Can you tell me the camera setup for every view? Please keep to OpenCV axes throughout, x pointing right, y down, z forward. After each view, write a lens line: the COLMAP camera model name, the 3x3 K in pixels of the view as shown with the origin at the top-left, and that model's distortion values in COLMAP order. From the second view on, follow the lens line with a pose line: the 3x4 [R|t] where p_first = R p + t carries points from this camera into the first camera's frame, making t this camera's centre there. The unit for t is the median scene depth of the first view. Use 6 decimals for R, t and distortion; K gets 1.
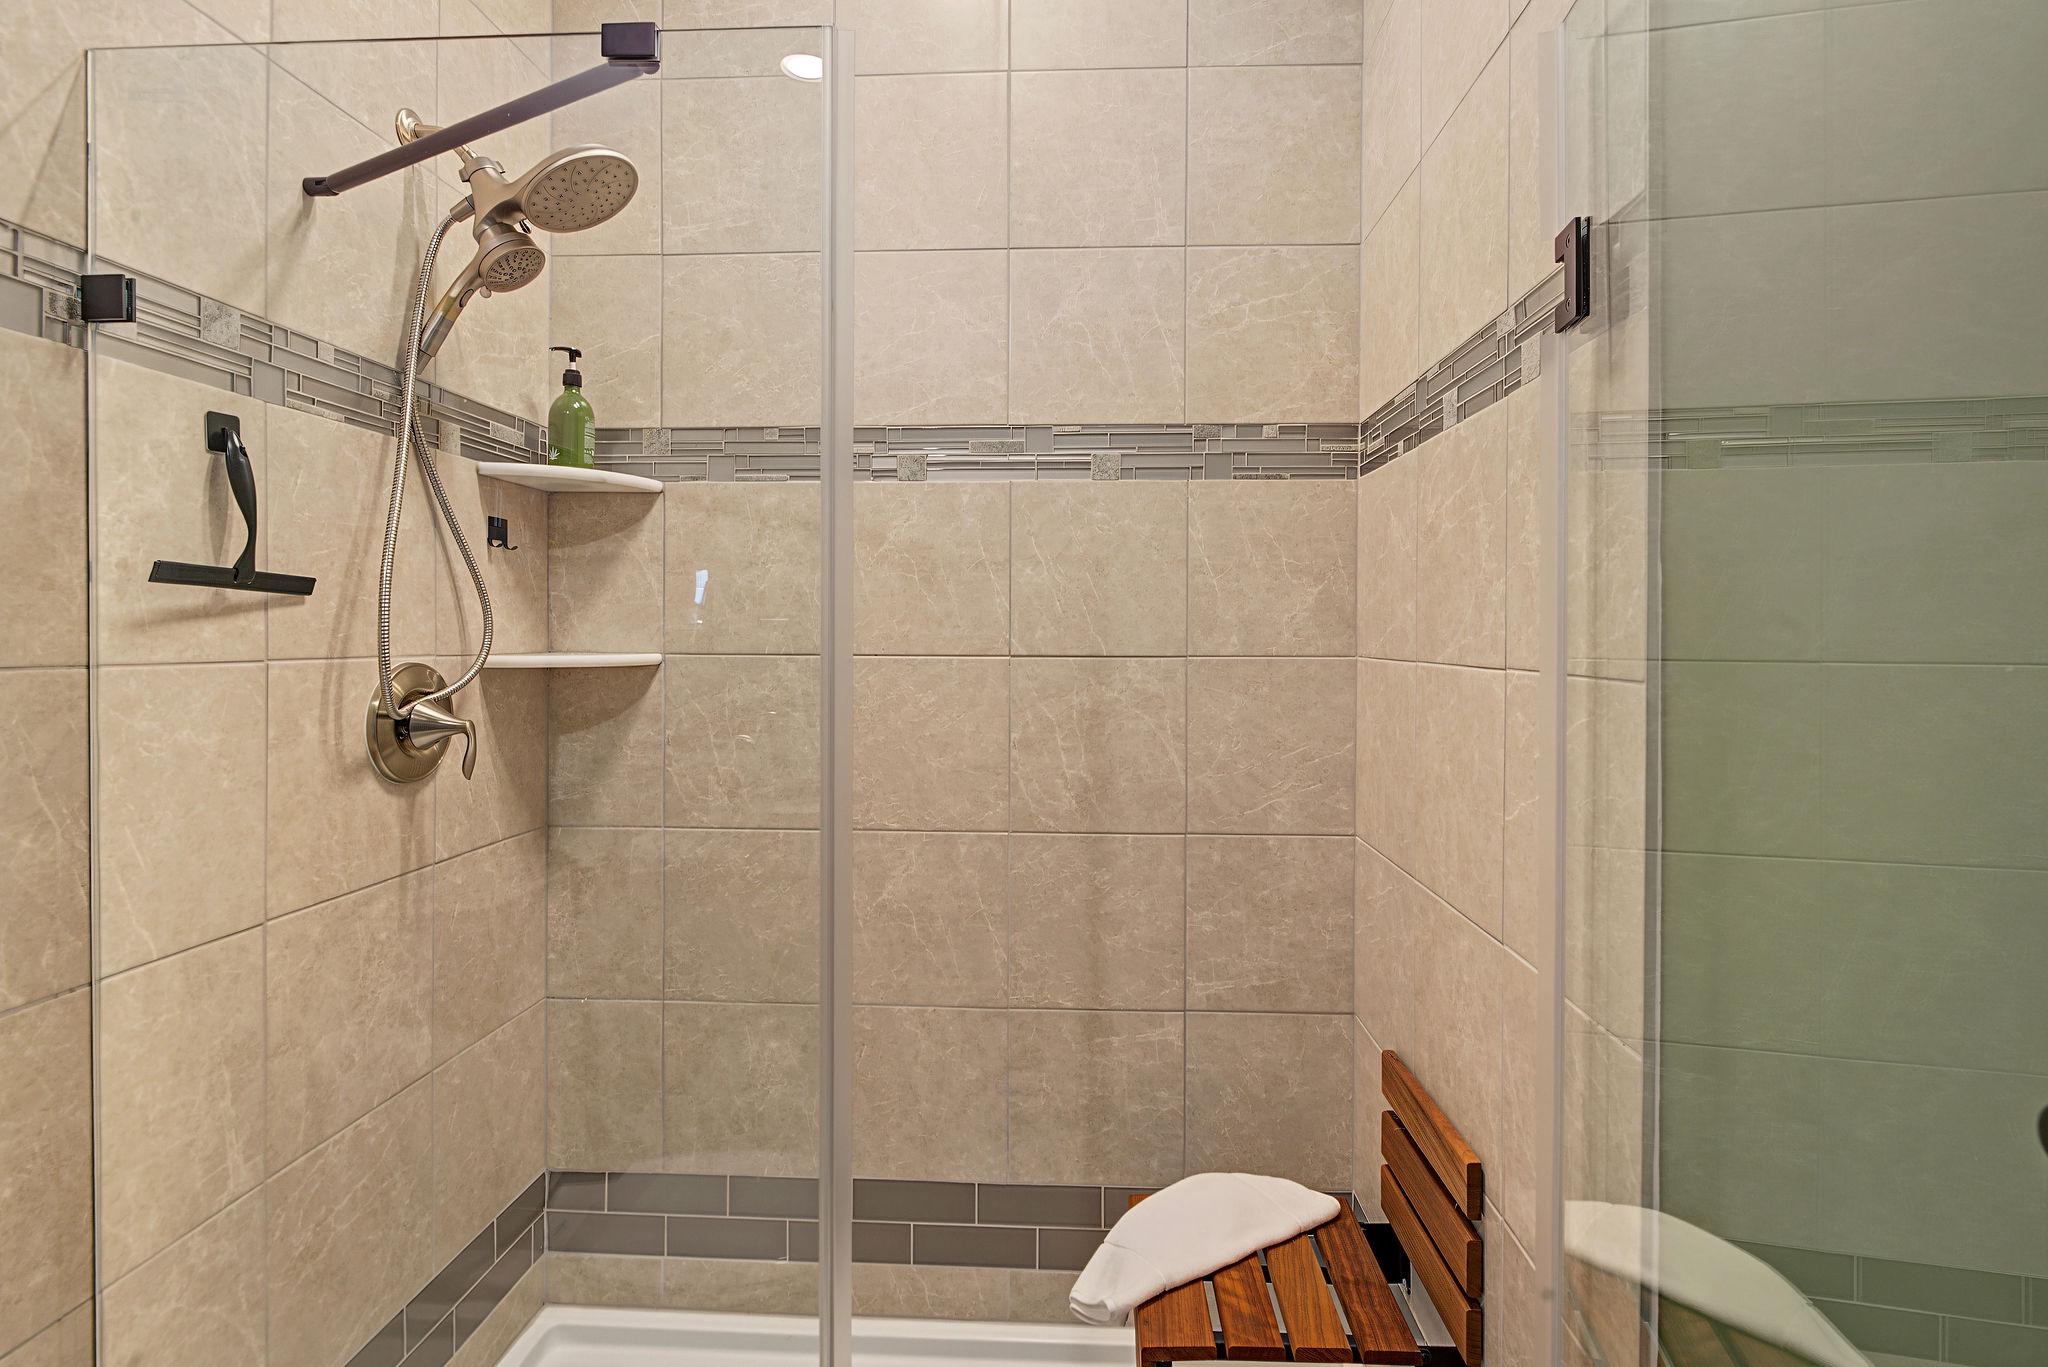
lens RADIAL K [[1005.5, 0, 1020.3], [0, 1005.5, 636.6], [0, 0, 1]] dist [-0.016840, -0.004721]
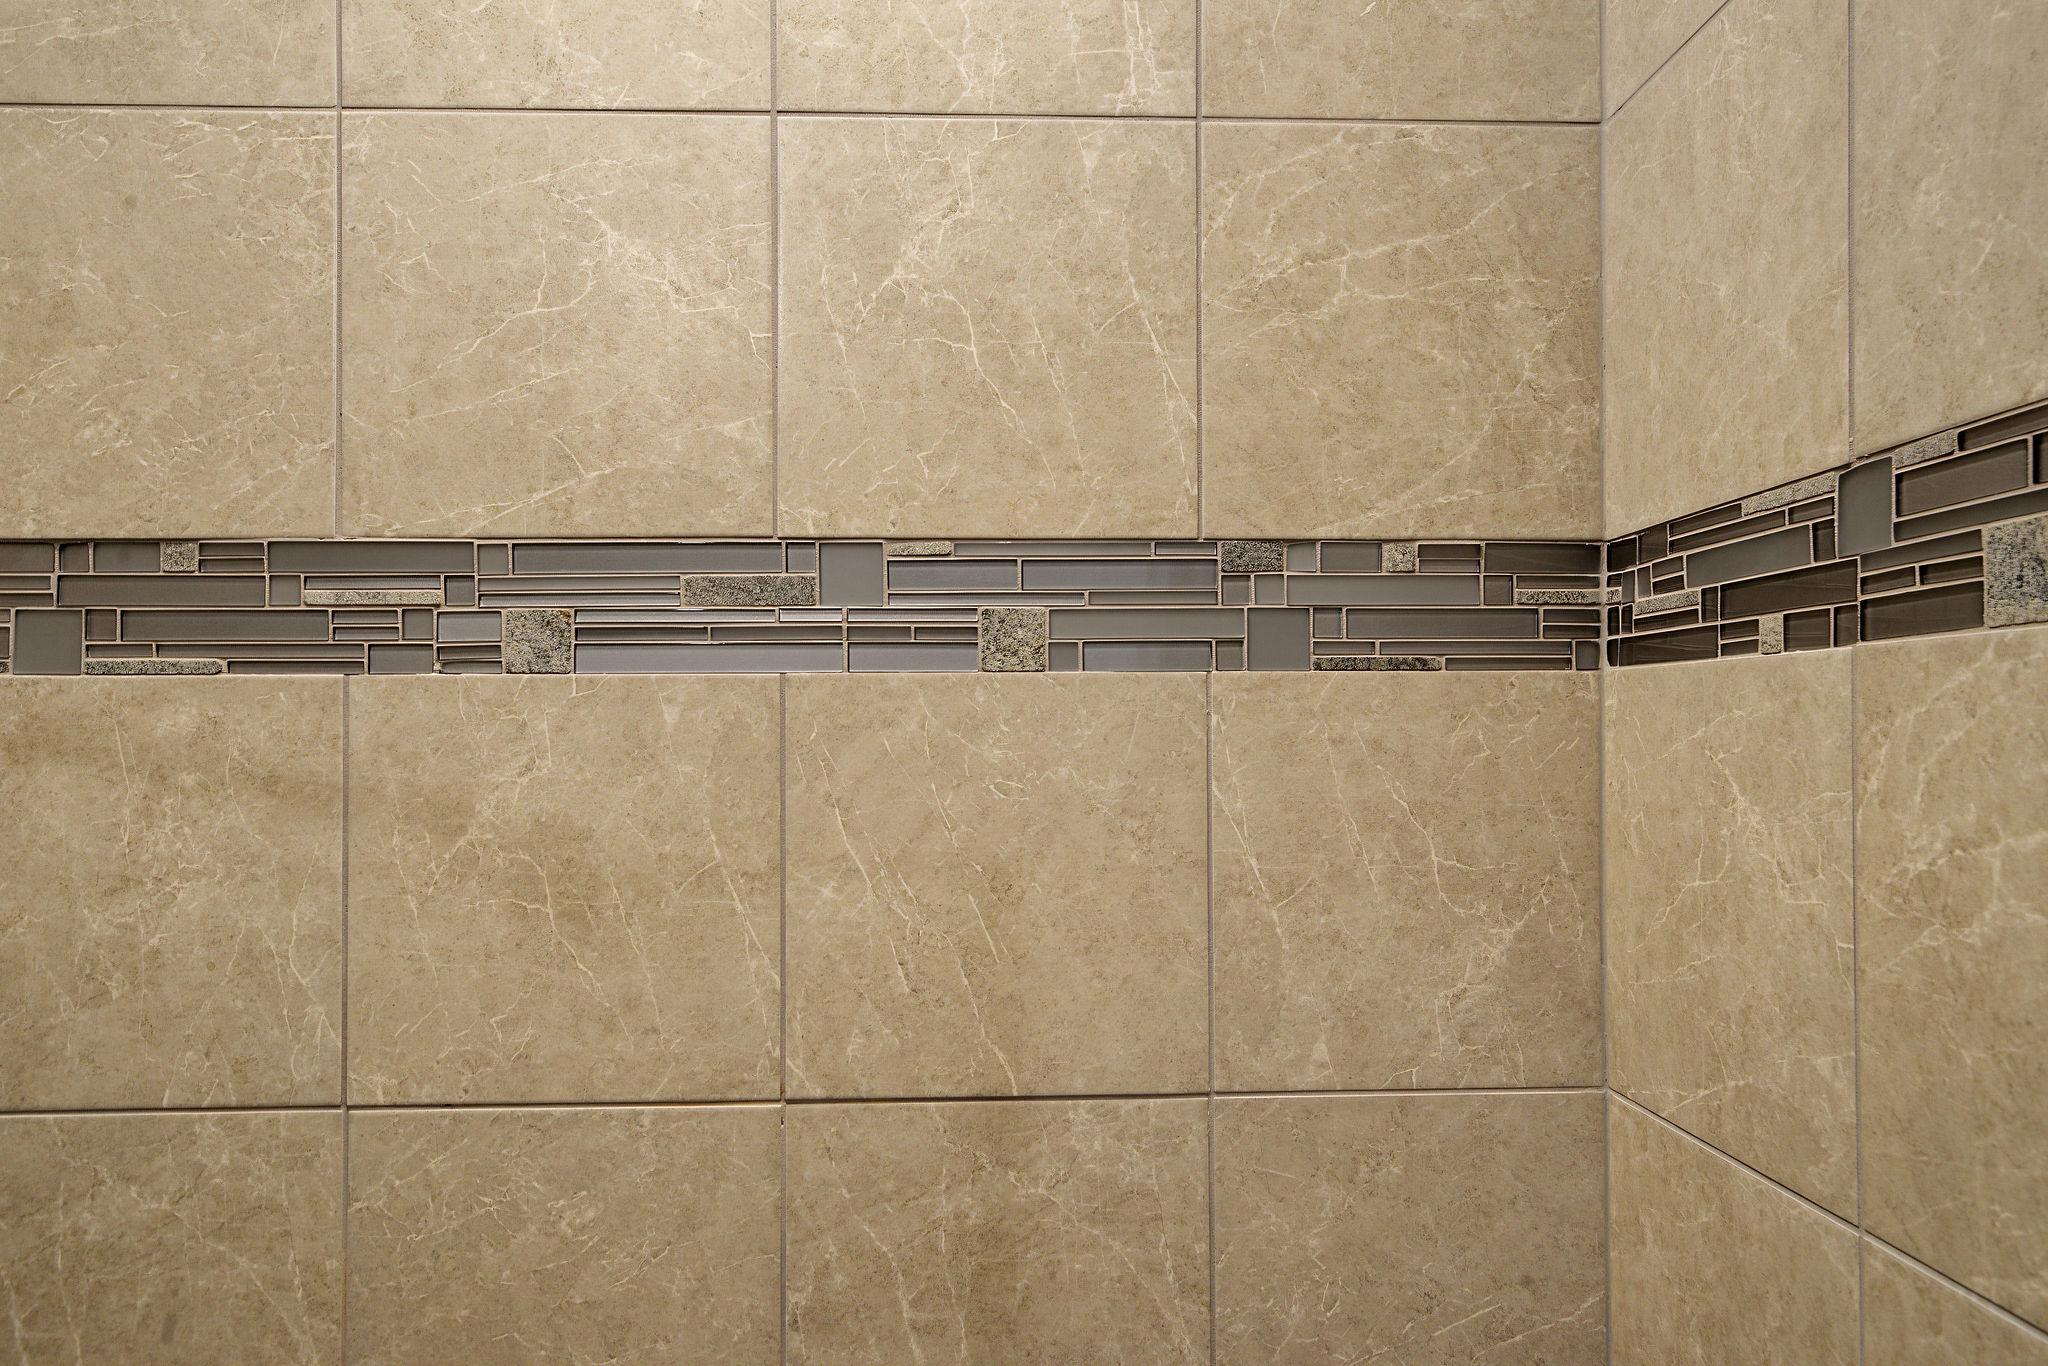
lens RADIAL K [[1407.9, 0, 1026.1], [0, 1407.9, 692.8], [0, 0, 1]] dist [-0.008273, -0.001387]
pose [[0.995887, -0.006323, 0.090379, 0.037764], [0.008473, 0.999690, -0.023425, -0.133785], [-0.090202, 0.024094, 0.995632, 0.421213]]
